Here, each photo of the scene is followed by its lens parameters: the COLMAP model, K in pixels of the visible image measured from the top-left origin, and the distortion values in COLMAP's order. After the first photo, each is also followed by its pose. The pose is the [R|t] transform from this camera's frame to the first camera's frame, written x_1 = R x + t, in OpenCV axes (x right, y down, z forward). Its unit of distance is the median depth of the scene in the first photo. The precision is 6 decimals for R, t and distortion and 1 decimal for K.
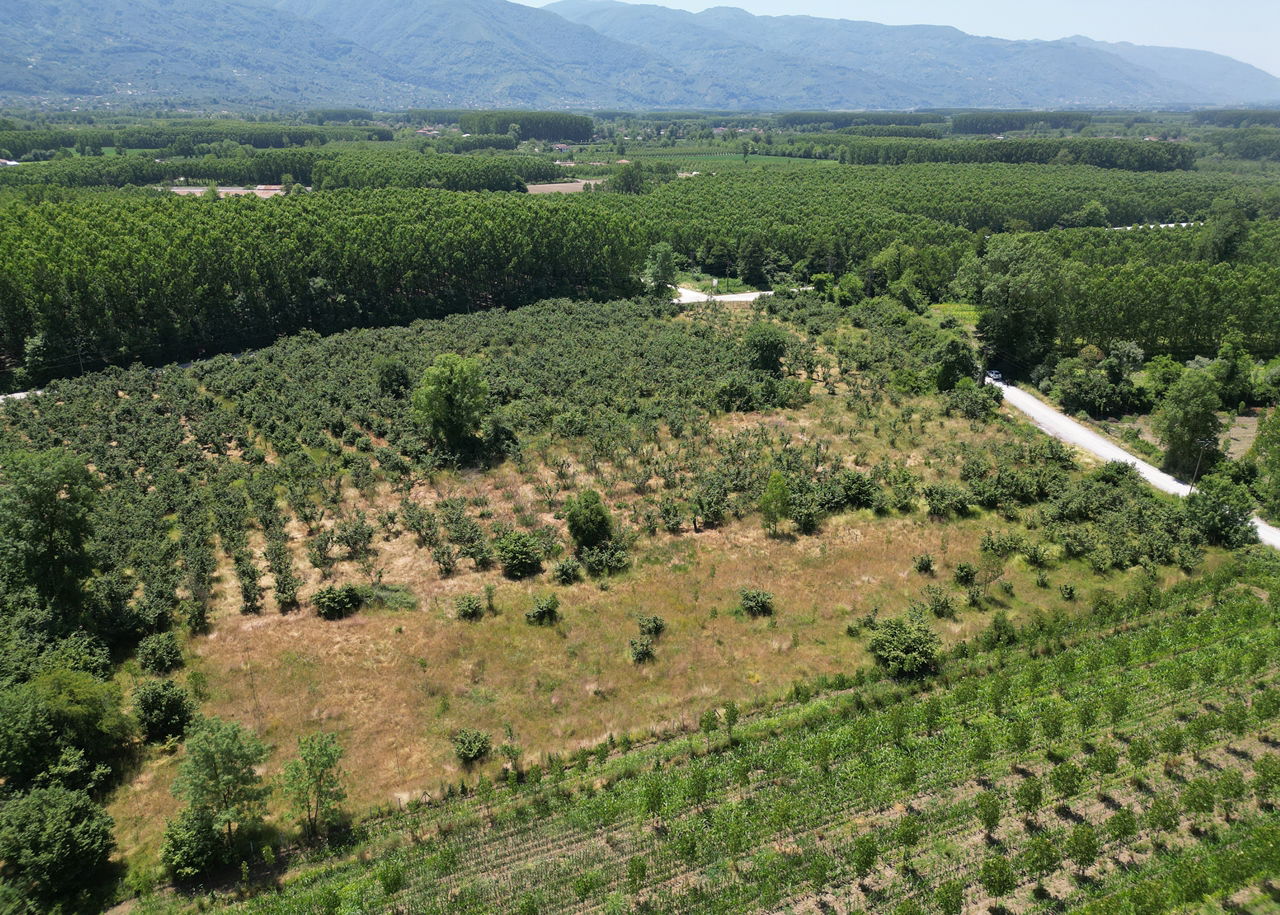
lens RADIAL K [[886.8, 0, 632.3], [0, 886.8, 449.1], [0, 0, 1]] dist [0.058623, -0.046993]
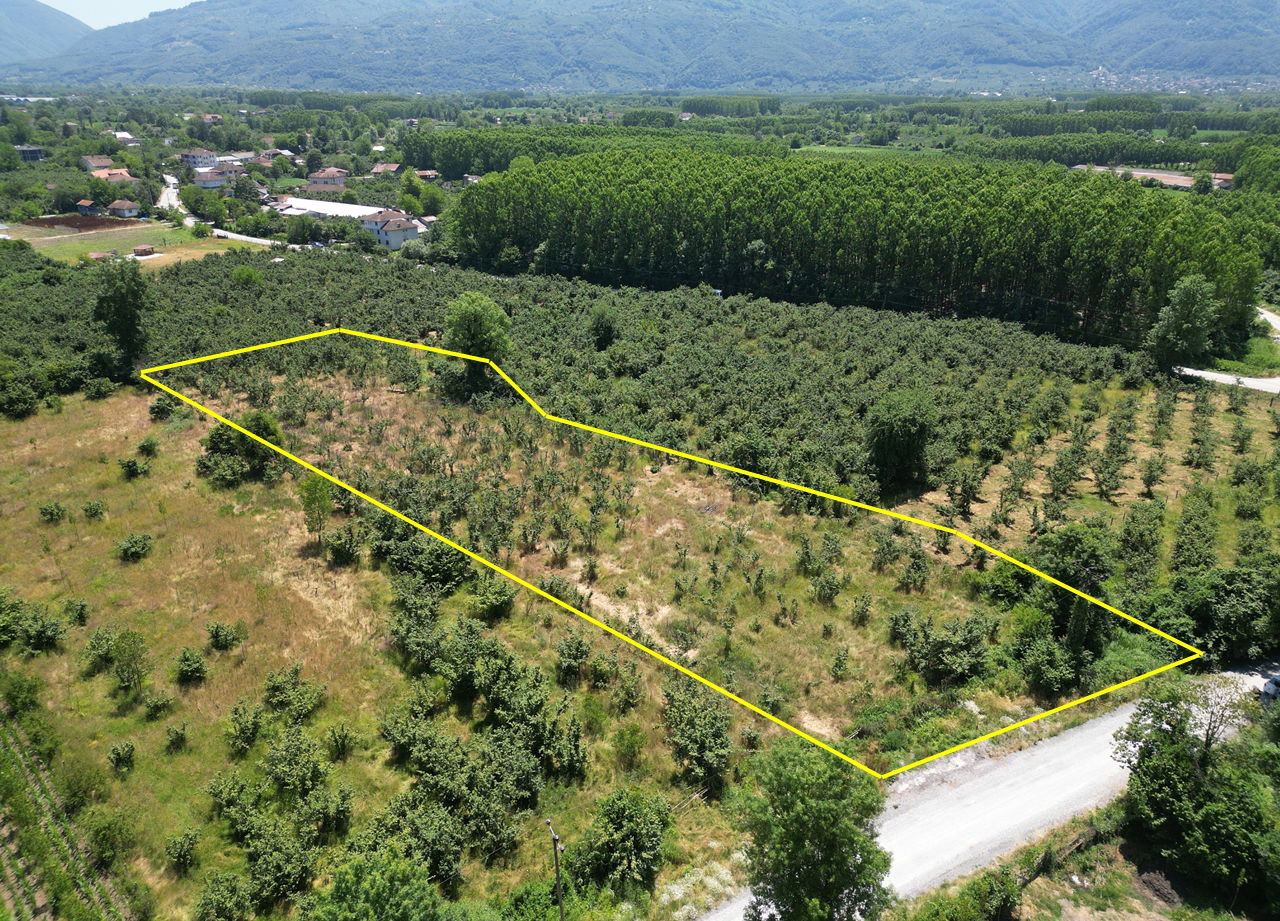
lens RADIAL K [[886.8, 0, 641.6], [0, 886.8, 456.6], [0, 0, 1]] dist [0.058623, -0.046993]
pose [[0.374689, 0.352041, -0.857715, 0.148593], [-0.334950, 0.914026, 0.228832, -0.042367], [0.864533, 0.201551, 0.460392, 0.130830]]
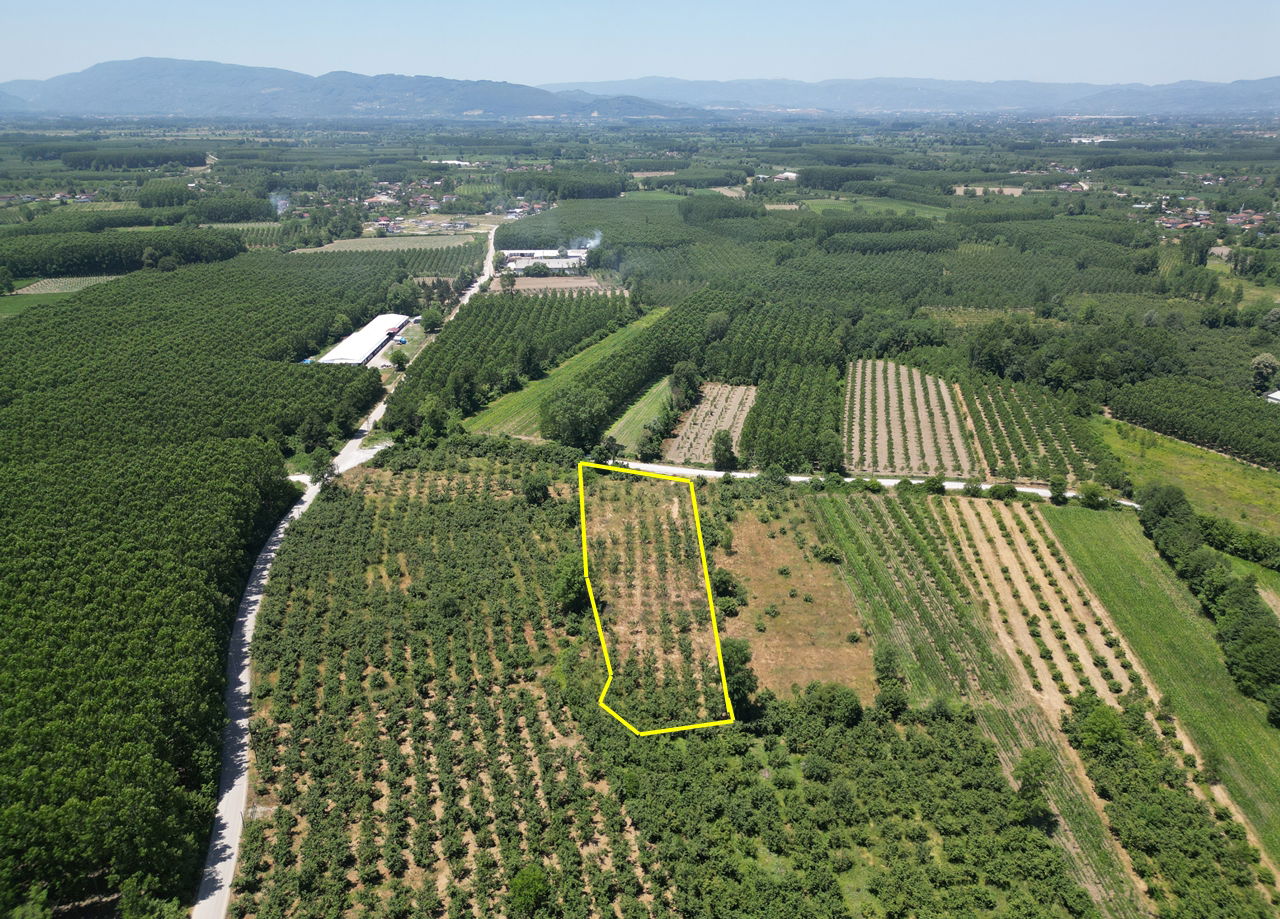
lens RADIAL K [[886.8, 0, 636.0], [0, 886.8, 456.2], [0, 0, 1]] dist [0.058623, -0.046993]
pose [[0.383607, -0.339954, 0.858649, -0.277877], [0.338794, 0.916757, 0.211601, -0.107242], [-0.859107, 0.209734, 0.466848, 0.012481]]
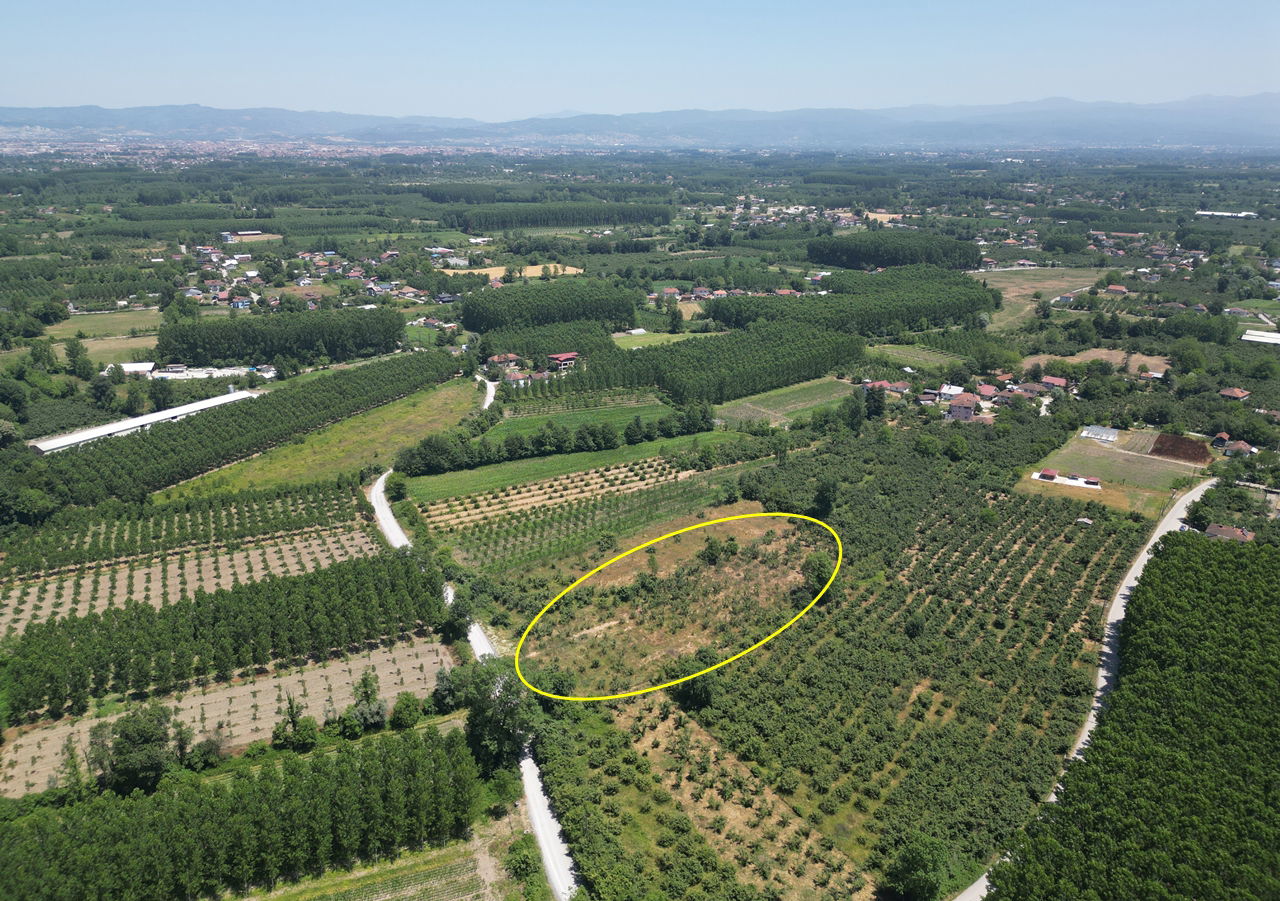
lens RADIAL K [[889.5, 0, 634.6], [0, 889.5, 444.6], [0, 0, 1]] dist [0.060038, -0.054802]
pose [[-0.962767, 0.075989, -0.259431, 0.129010], [-0.110885, 0.764224, 0.635348, -0.278807], [0.246543, 0.640459, -0.727344, 0.399266]]
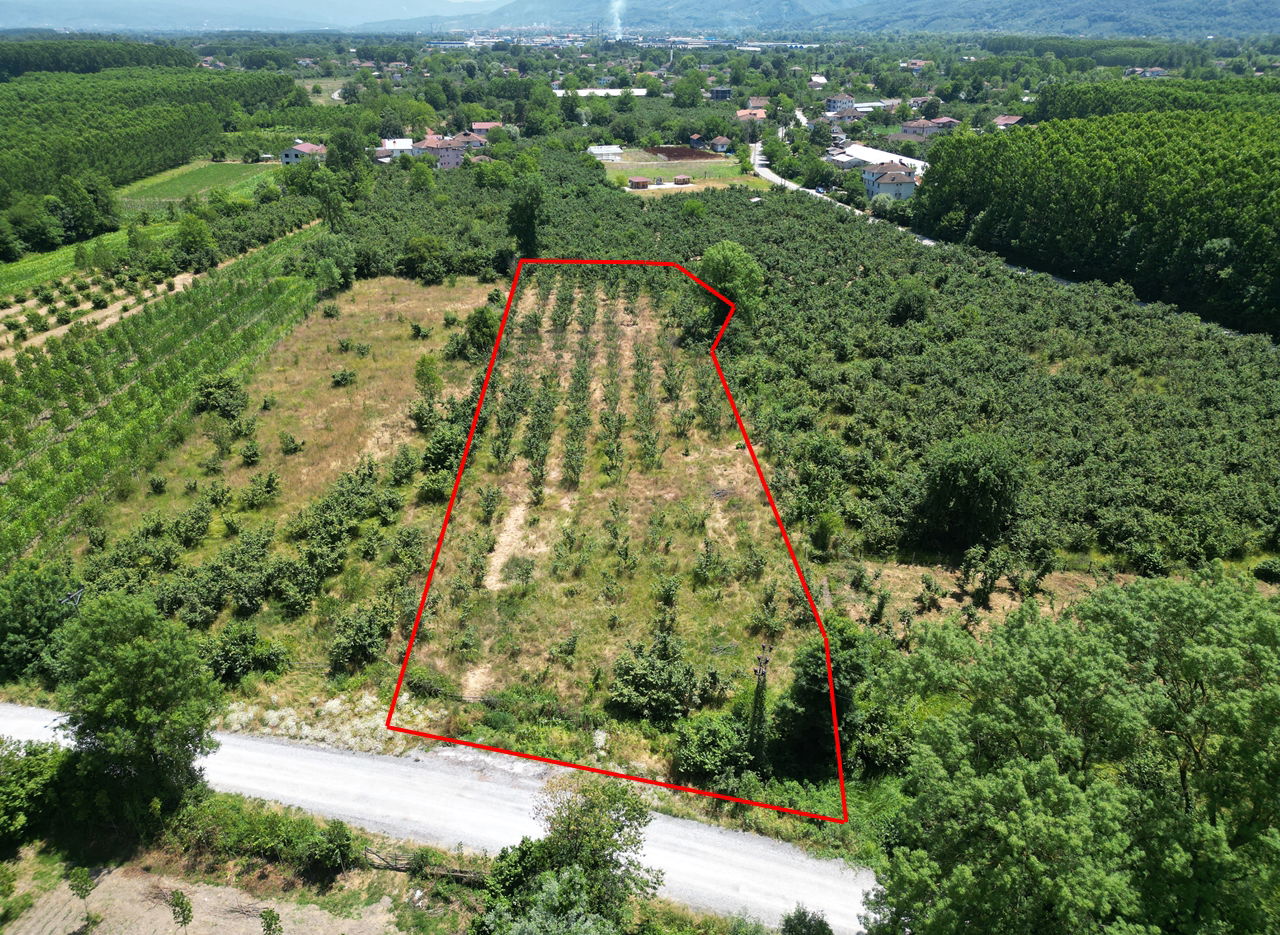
lens RADIAL K [[892.5, 0, 639.4], [0, 892.5, 468.0], [0, 0, 1]] dist [0.056354, -0.029053]
pose [[-0.367489, 0.402804, -0.838273, 0.150214], [-0.338692, 0.781484, 0.523994, -0.075498], [0.866164, 0.476479, -0.150760, 0.214952]]
